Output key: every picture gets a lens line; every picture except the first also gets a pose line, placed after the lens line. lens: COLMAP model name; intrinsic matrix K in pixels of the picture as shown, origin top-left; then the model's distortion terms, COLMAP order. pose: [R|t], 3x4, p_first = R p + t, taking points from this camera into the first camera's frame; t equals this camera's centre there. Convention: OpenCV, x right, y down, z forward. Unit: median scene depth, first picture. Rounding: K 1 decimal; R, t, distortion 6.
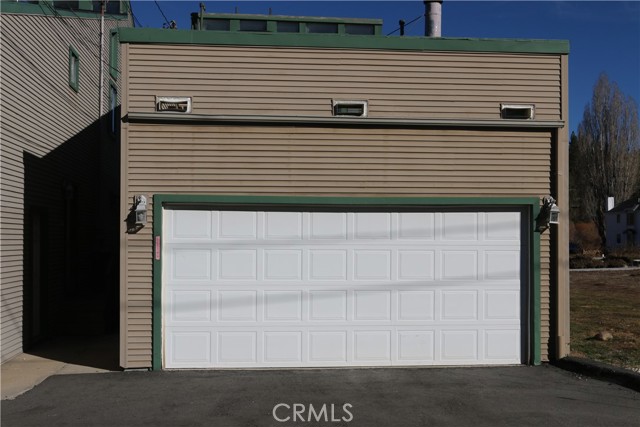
lens RADIAL K [[784.9, 0, 319.7], [0, 784.9, 214.2], [0, 0, 1]] dist [-0.099217, 0.000000]
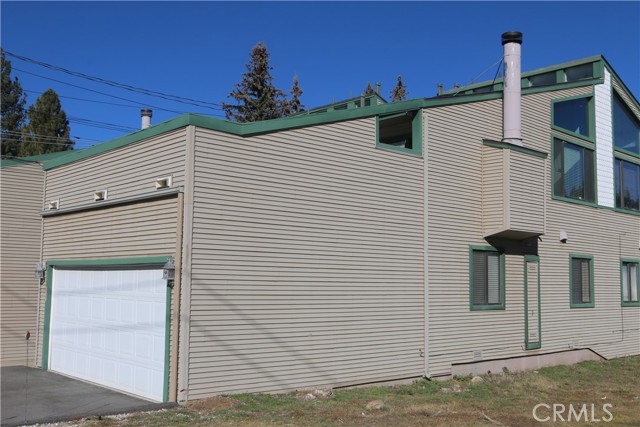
lens RADIAL K [[677.2, 0, 319.8], [0, 677.2, 213.3], [0, 0, 1]] dist [-0.040429, 0.000000]
pose [[0.587213, -0.075993, -0.805857, 1.199530], [0.011287, 0.996255, -0.085723, 0.002431], [0.809354, 0.041242, 0.585871, 0.598959]]
